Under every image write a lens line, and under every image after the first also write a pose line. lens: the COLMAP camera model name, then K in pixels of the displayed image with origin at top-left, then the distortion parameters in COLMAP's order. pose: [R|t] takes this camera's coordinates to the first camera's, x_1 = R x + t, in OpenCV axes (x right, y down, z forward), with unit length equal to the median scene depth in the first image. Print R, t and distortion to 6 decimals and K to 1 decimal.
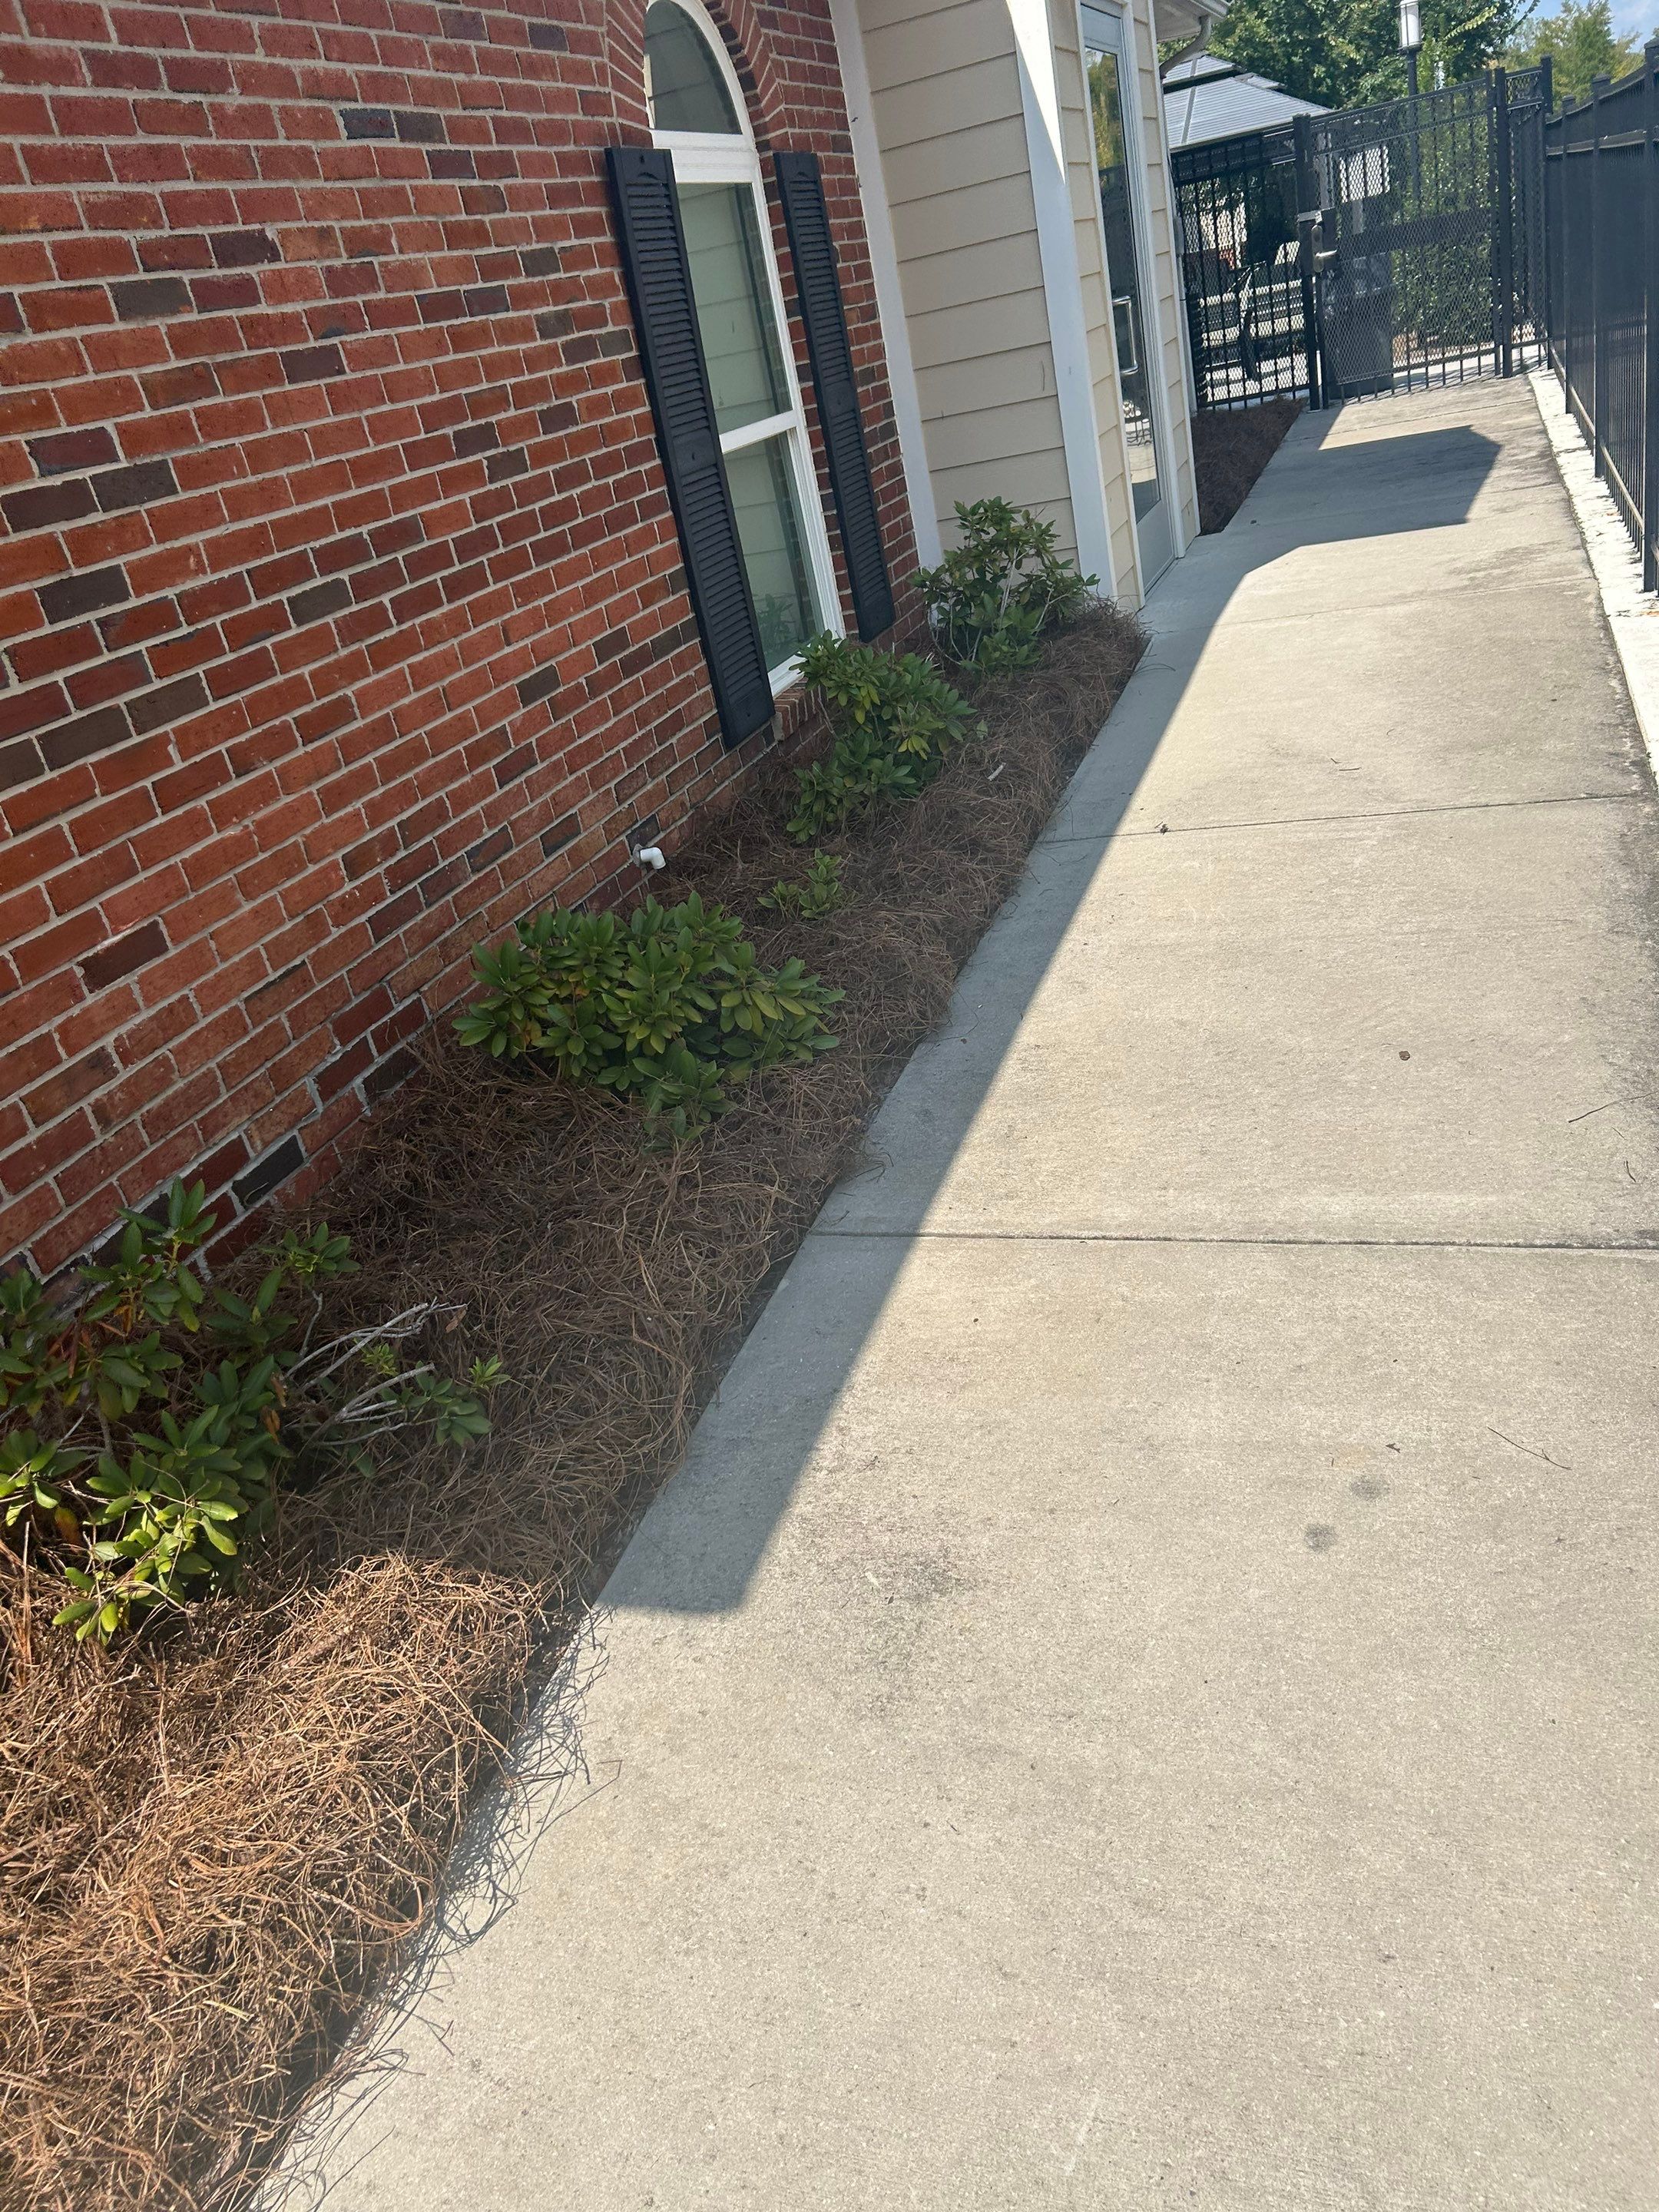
lens RADIAL K [[1918.2, 0, 773.2], [0, 1918.2, 1101.4], [0, 0, 1]] dist [0.143454, -0.163295]
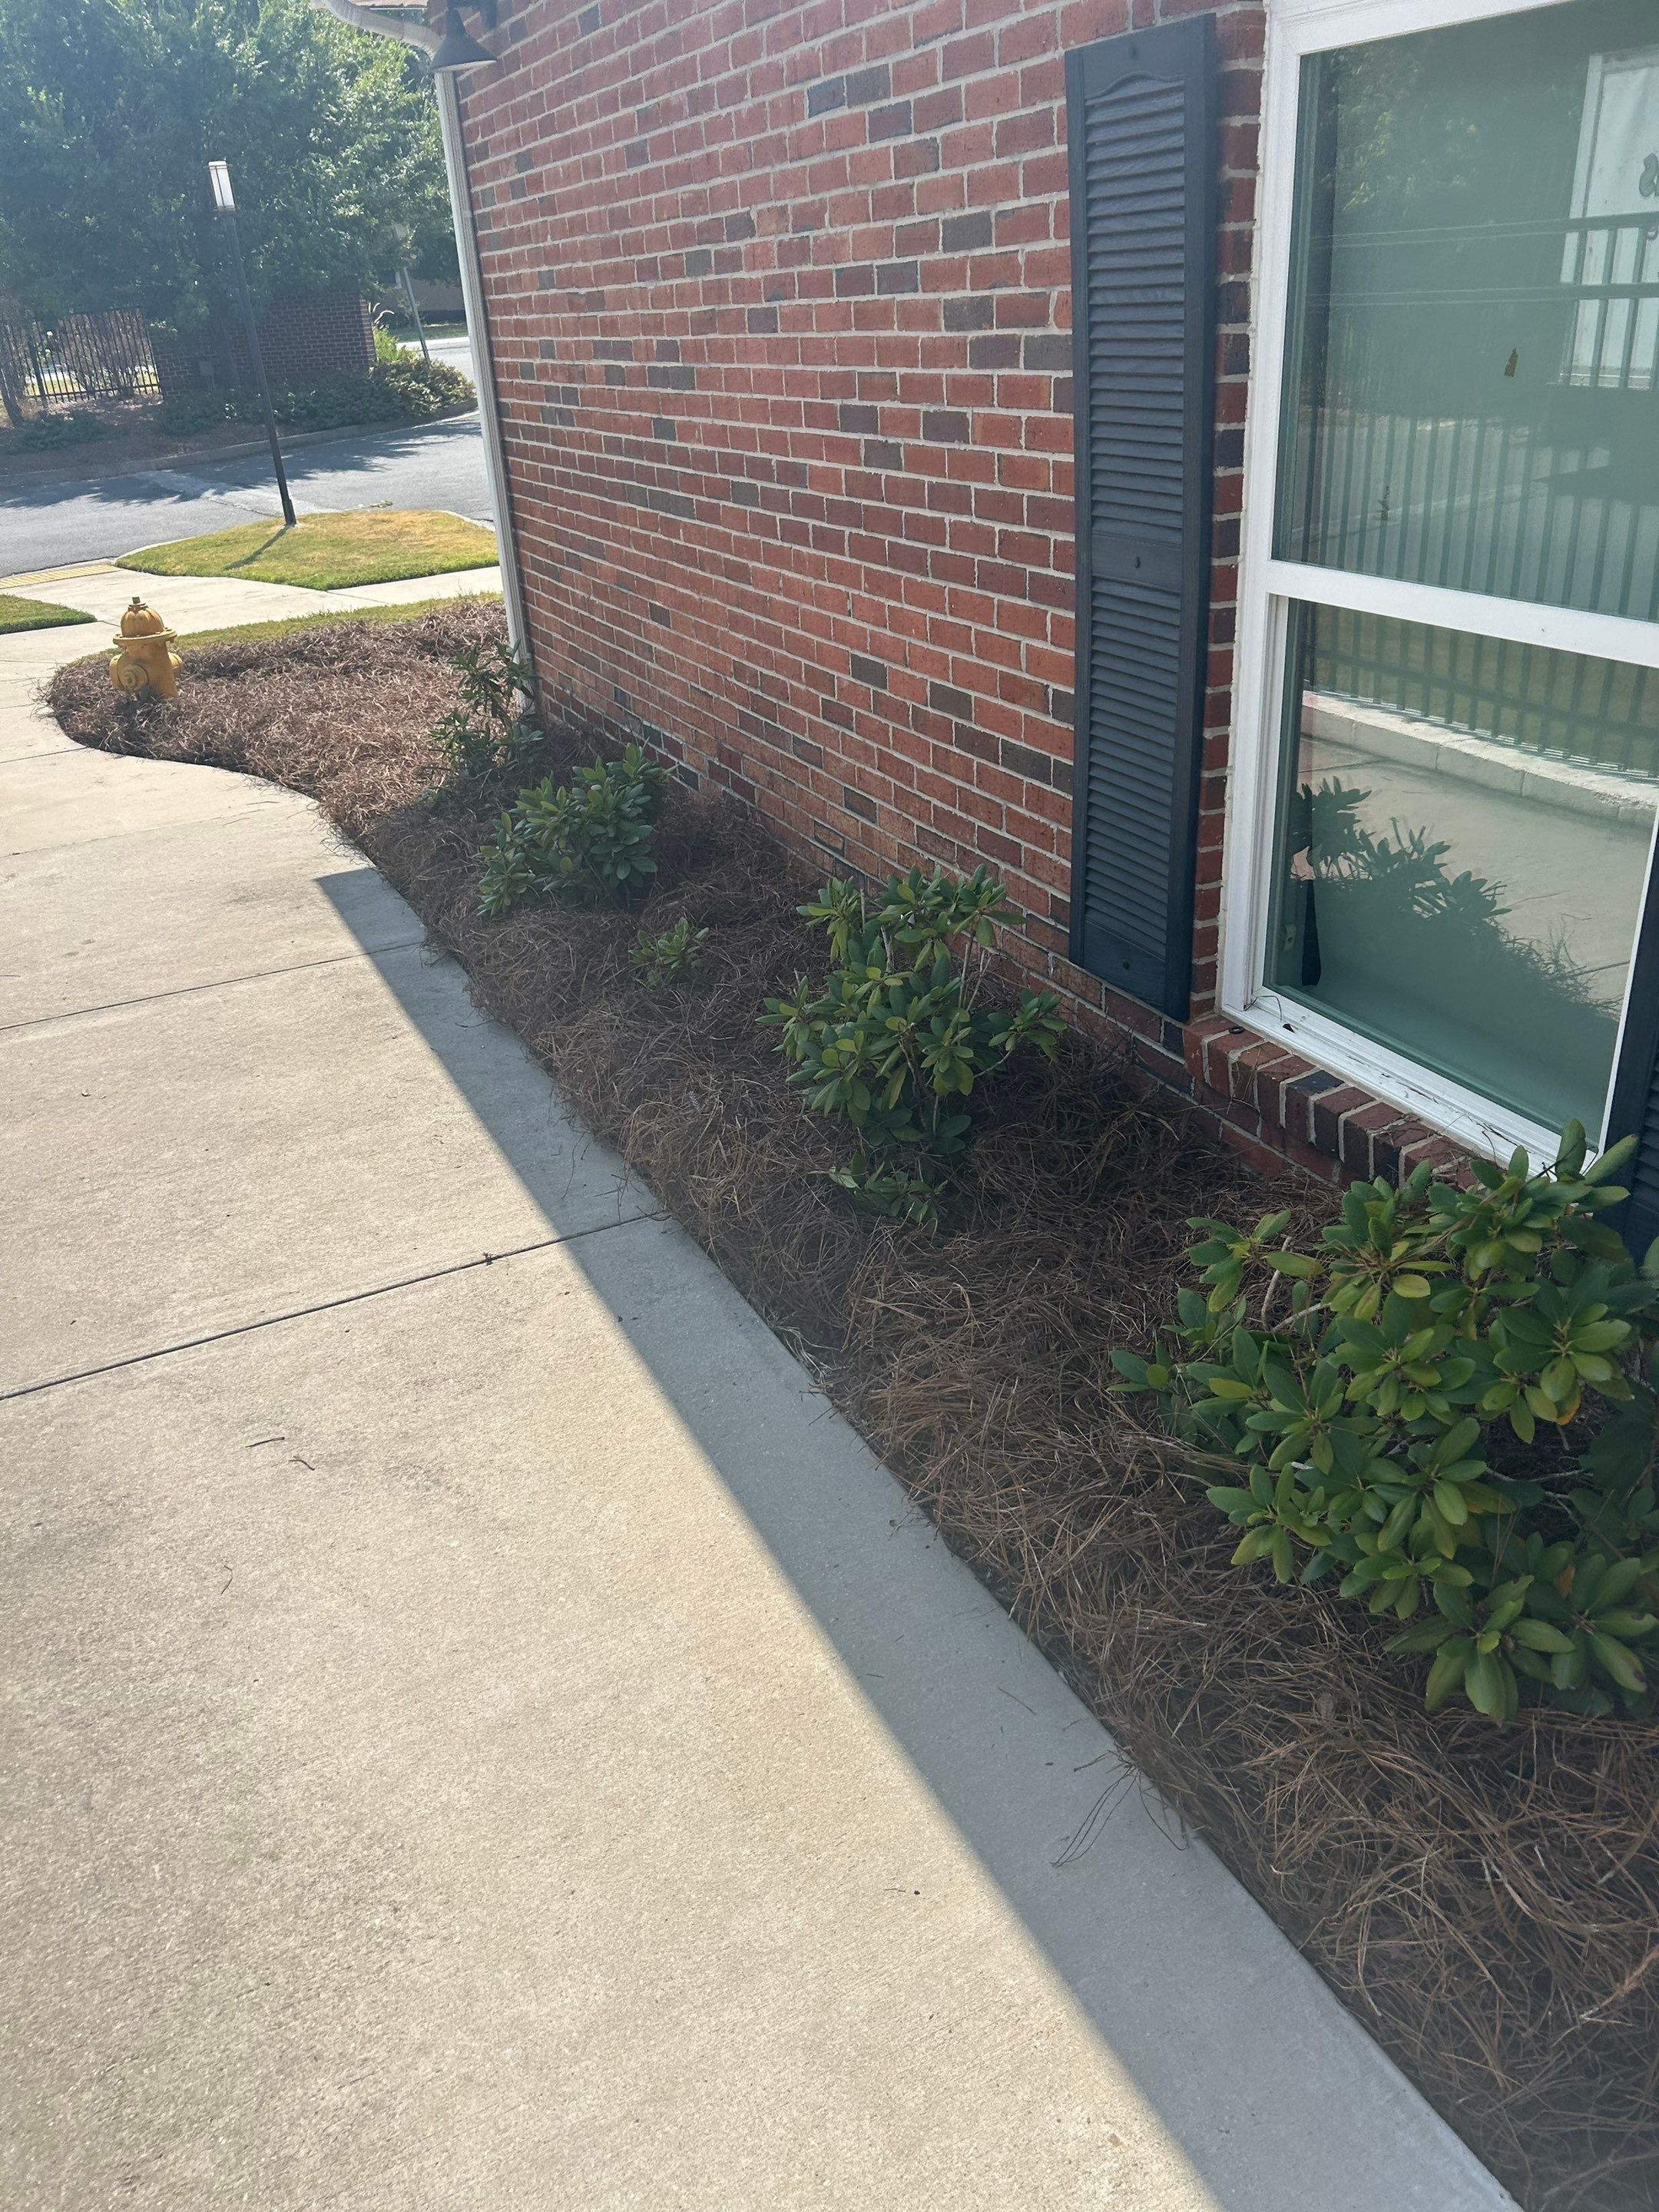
lens RADIAL K [[1669.8, 0, 829.5], [0, 1669.8, 1106.0], [0, 0, 1]] dist [0.010881, -0.001426]
pose [[-0.702041, 0.497407, -0.509632, 0.444919], [-0.080791, 0.655387, 0.750959, -0.715137], [0.707539, 0.568378, -0.419923, 1.476895]]
